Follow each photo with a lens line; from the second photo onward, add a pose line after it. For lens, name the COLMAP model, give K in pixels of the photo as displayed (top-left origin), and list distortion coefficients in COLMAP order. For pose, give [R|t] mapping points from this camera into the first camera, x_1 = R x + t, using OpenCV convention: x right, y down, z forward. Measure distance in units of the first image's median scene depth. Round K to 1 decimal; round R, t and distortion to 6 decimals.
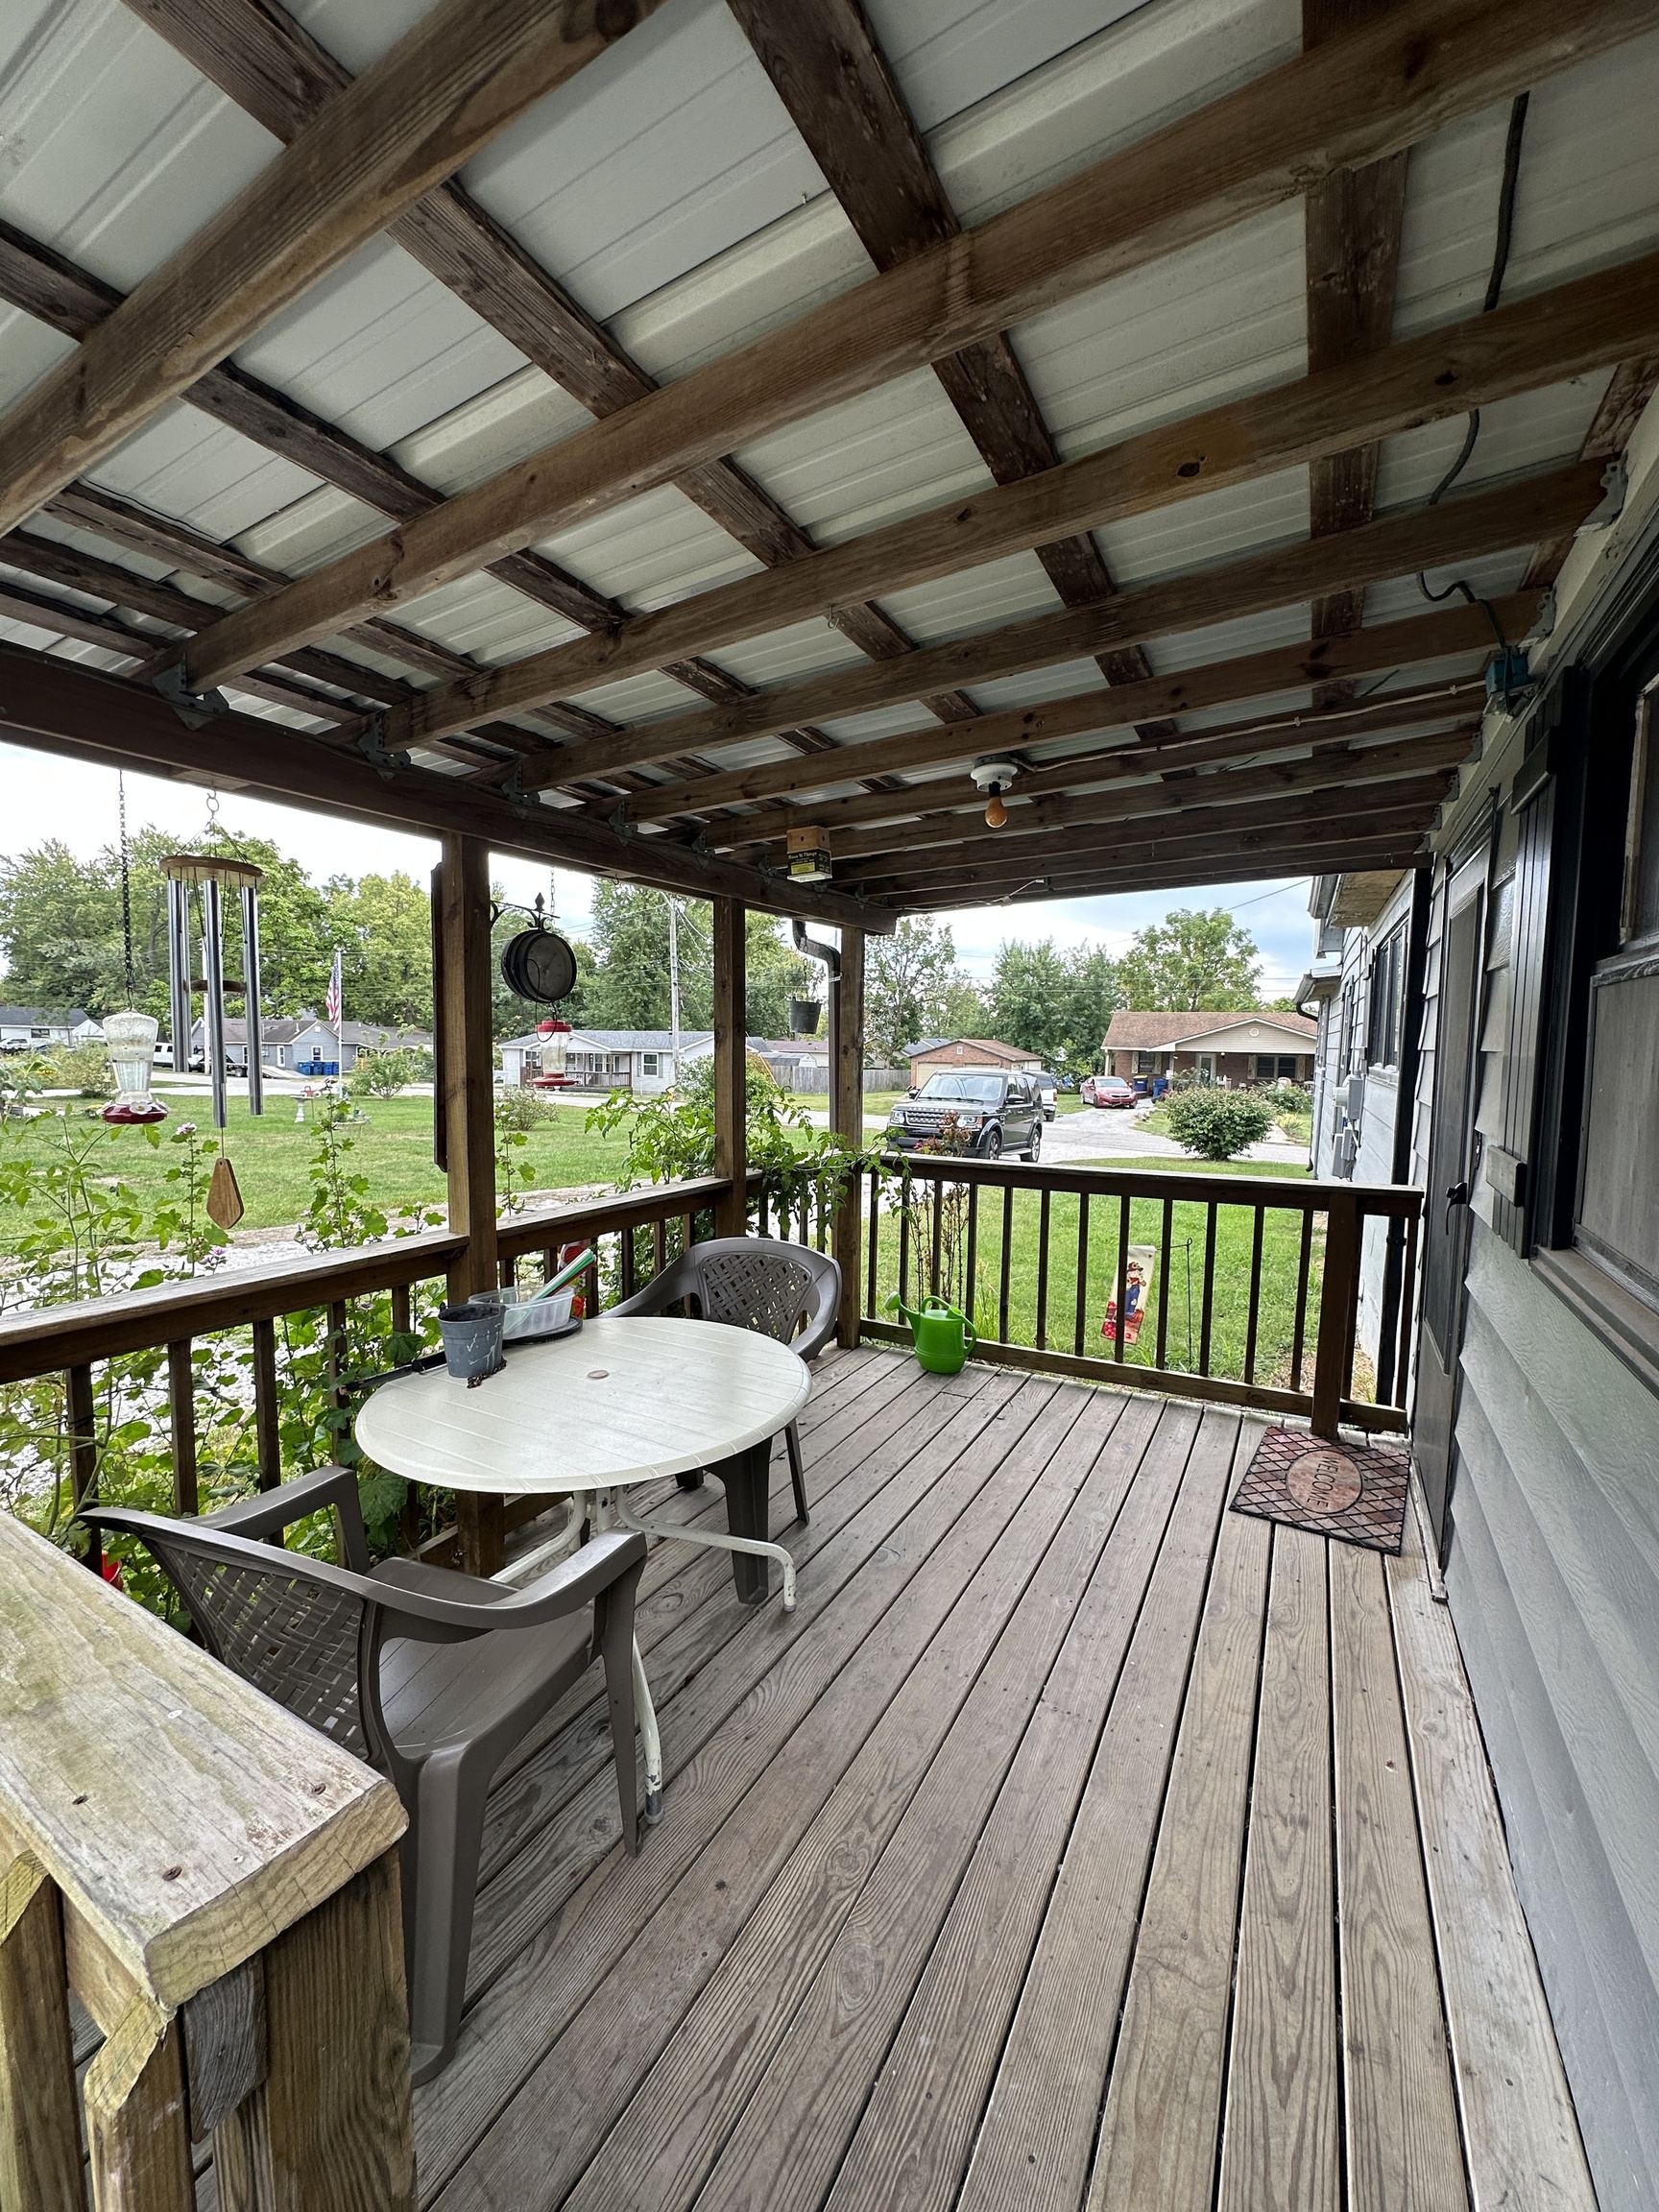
lens RADIAL K [[882.6, 0, 828.6], [0, 882.6, 1113.2], [0, 0, 1]] dist [-0.001434, 0.000211]
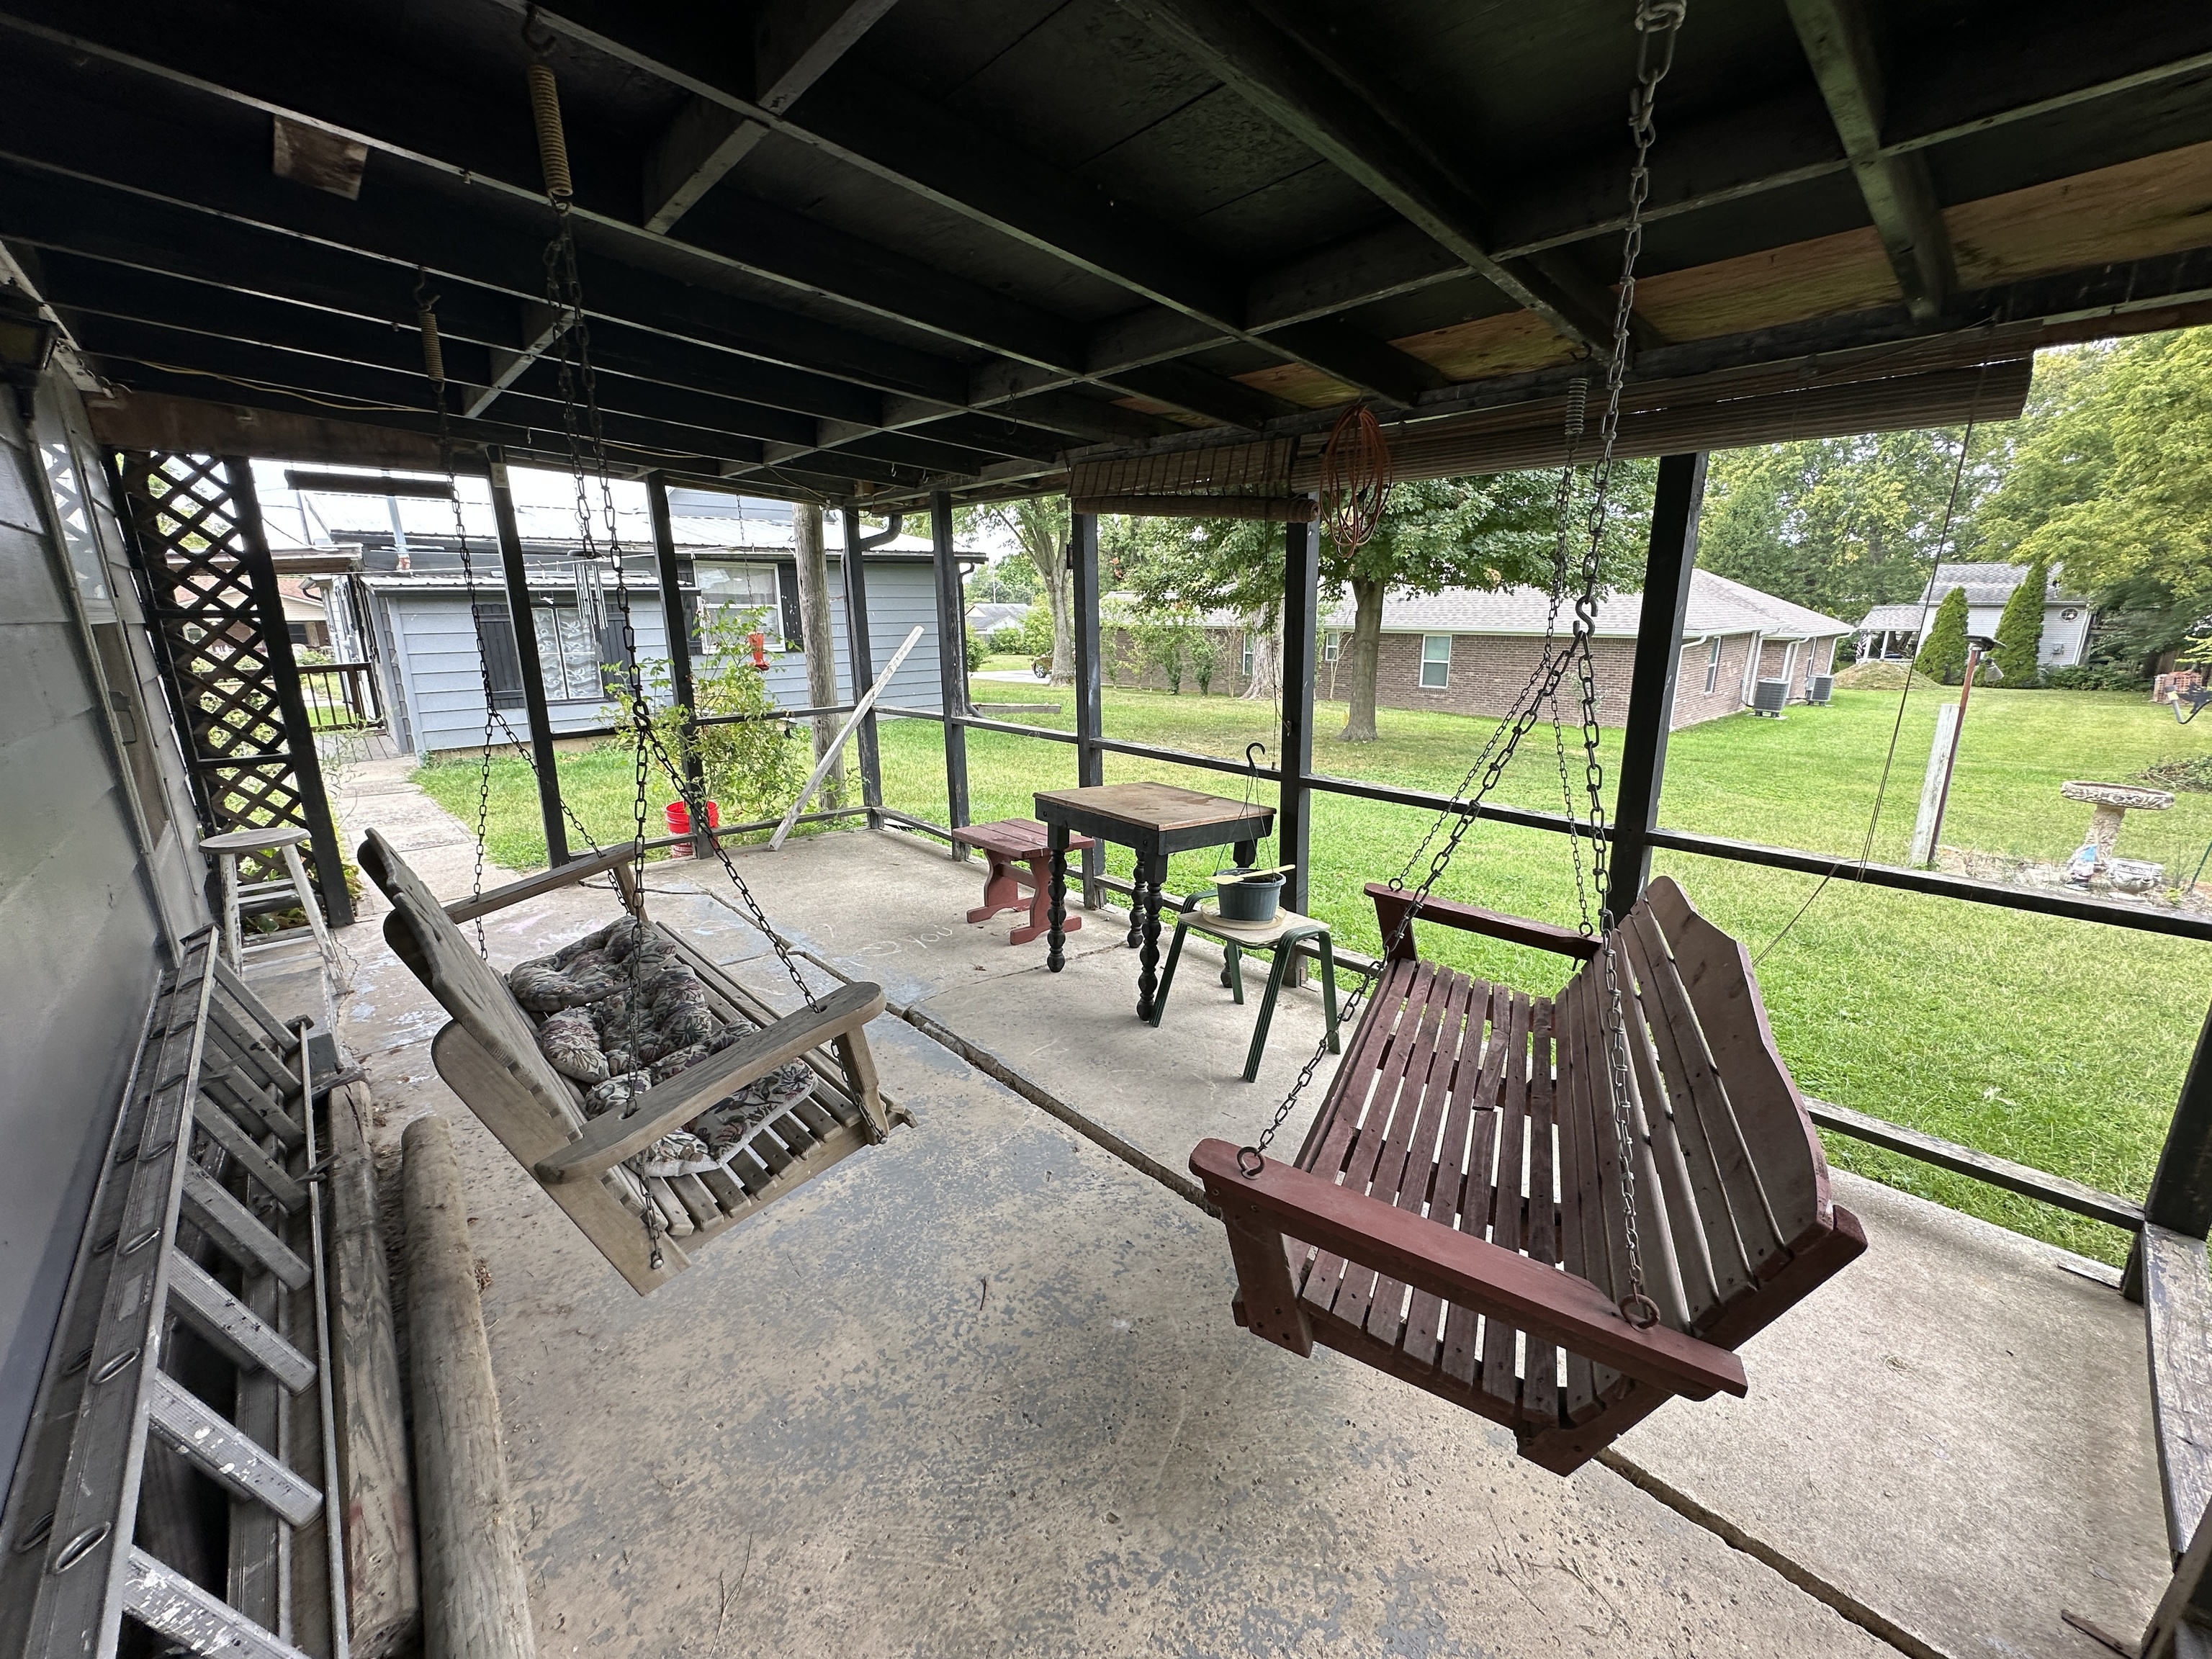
lens RADIAL K [[882.6, 0, 1105.1], [0, 882.6, 827.2], [0, 0, 1]] dist [-0.001434, 0.000211]
pose [[0.322033, -0.251901, 0.912601, -0.157444], [0.088224, 0.967743, 0.235989, 0.012193], [-0.942609, 0.004517, 0.333869, -0.260325]]
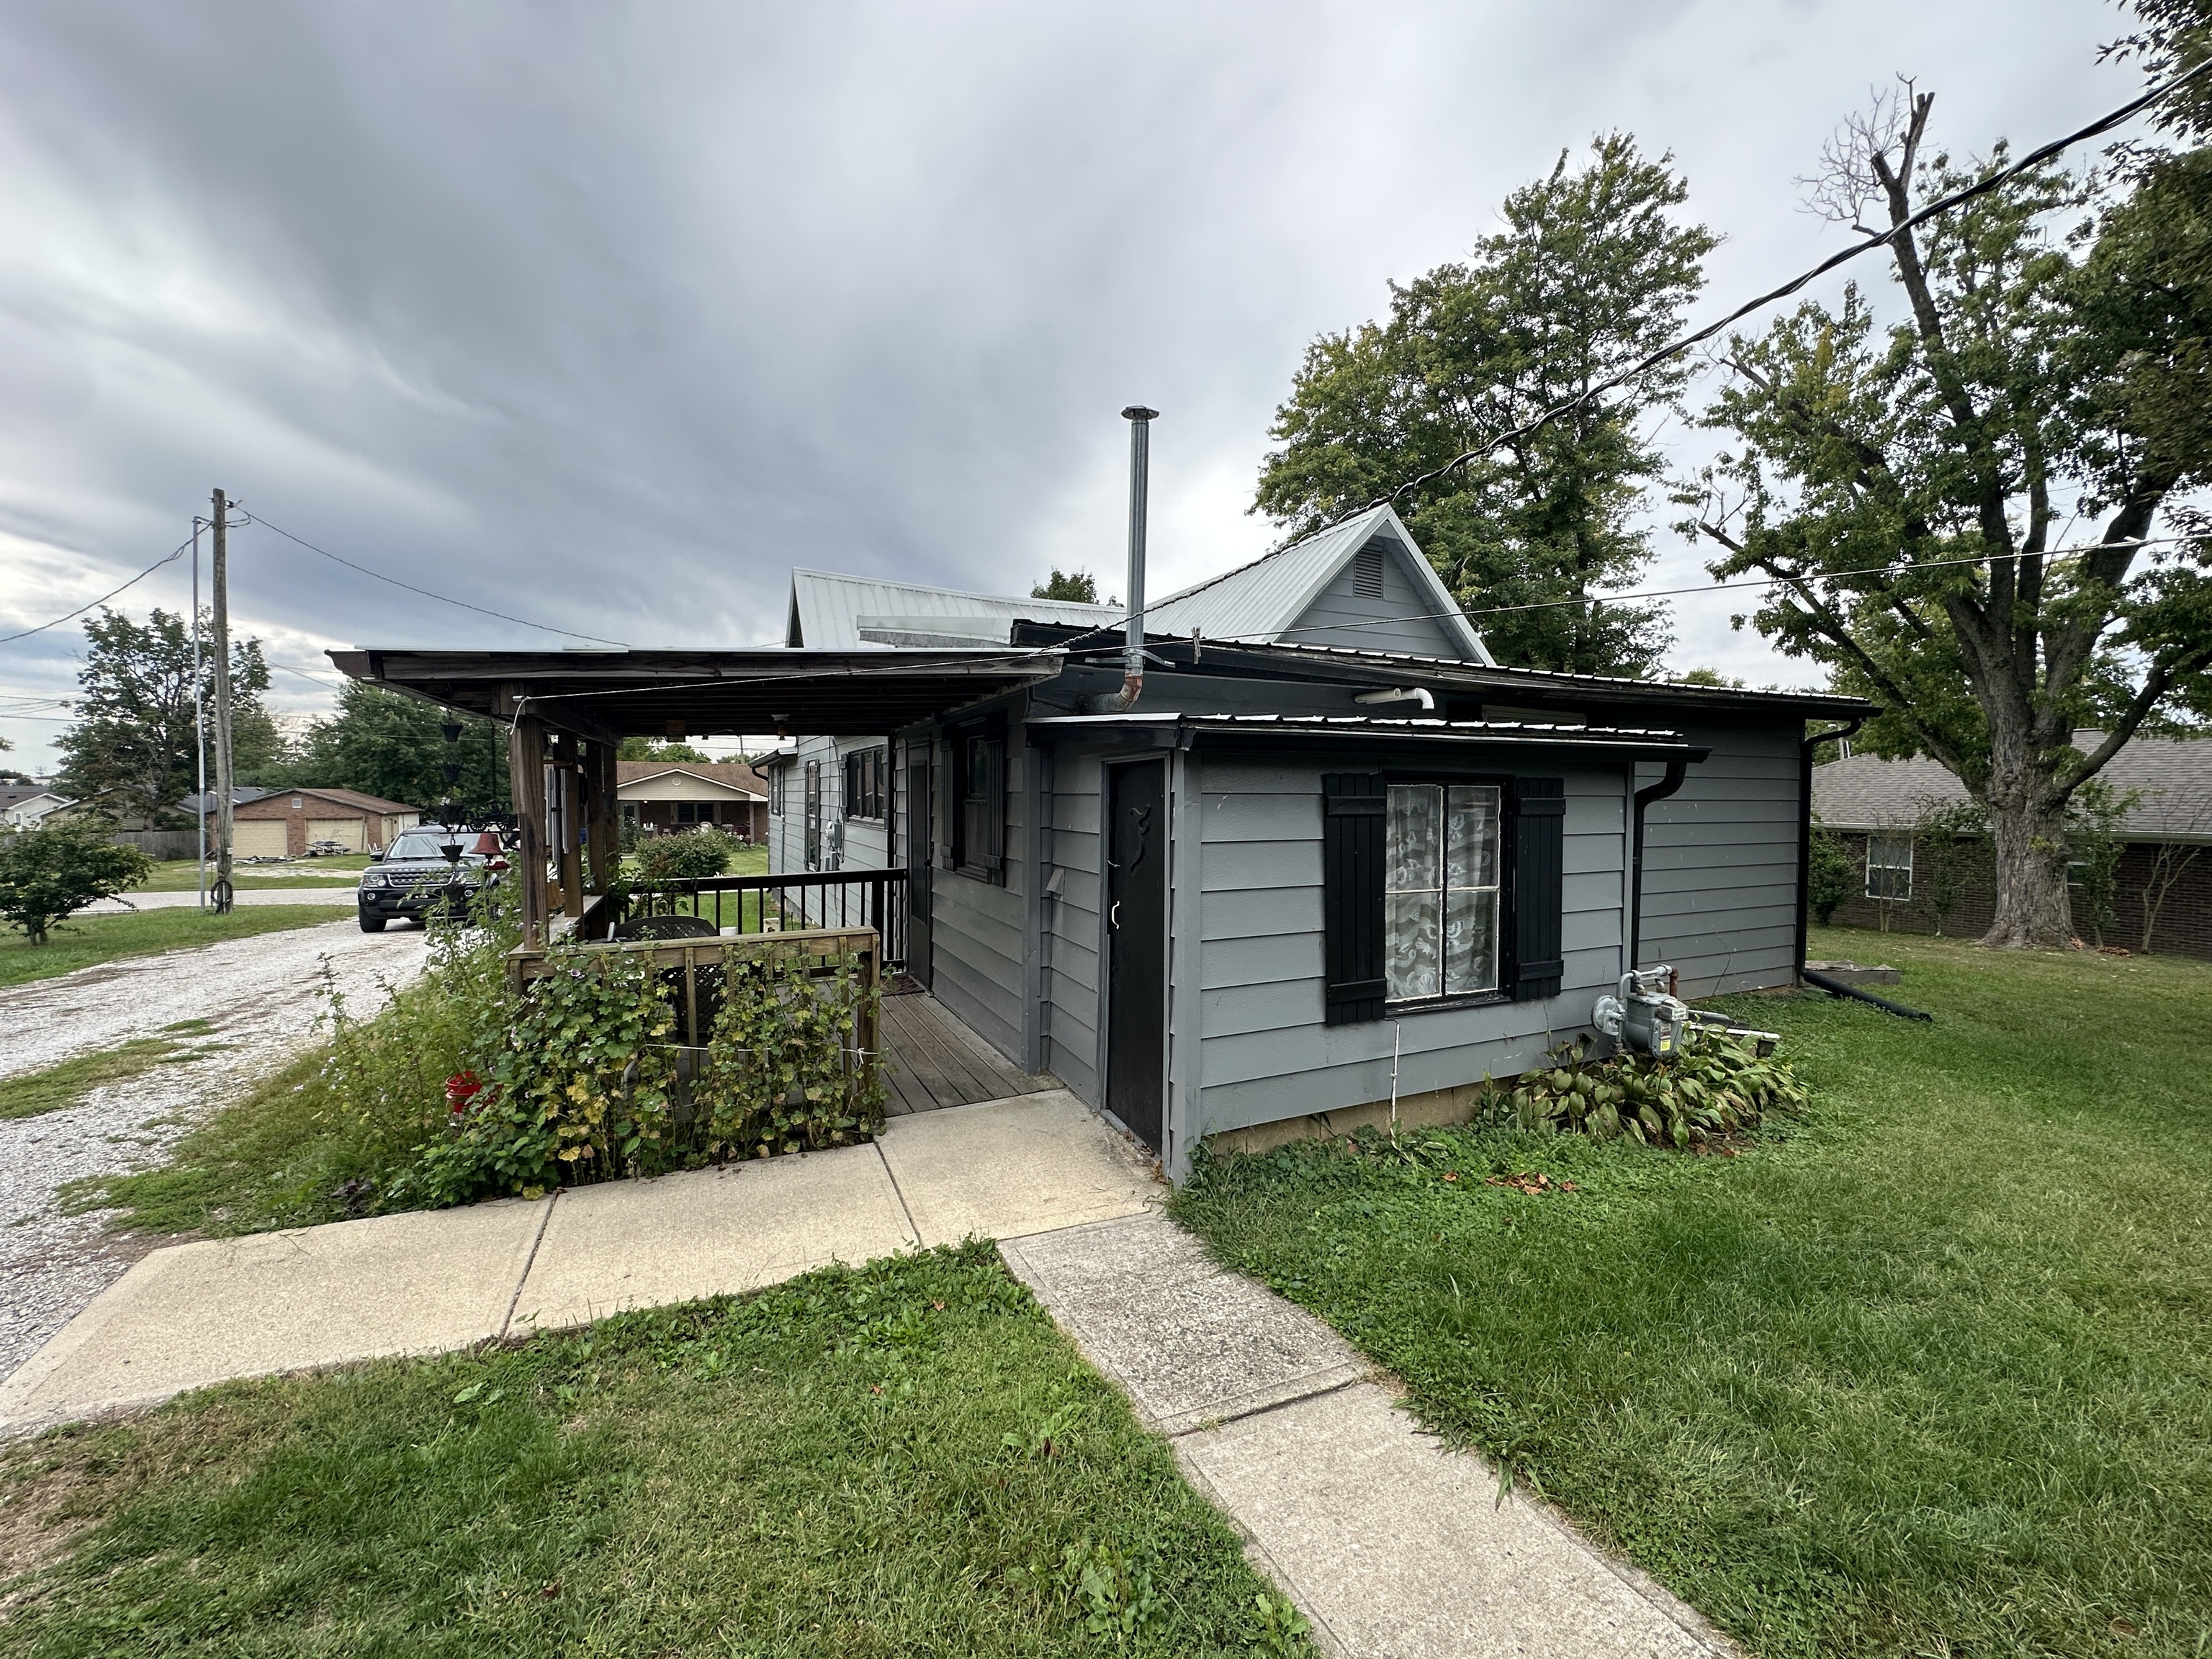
lens RADIAL K [[882.6, 0, 1105.1], [0, 882.6, 827.2], [0, 0, 1]] dist [-0.001434, 0.000211]
pose [[0.597608, -0.040616, 0.800759, -0.077743], [0.068386, 0.997659, -0.000434, 0.000831], [-0.798867, 0.055020, 0.598986, -0.076538]]
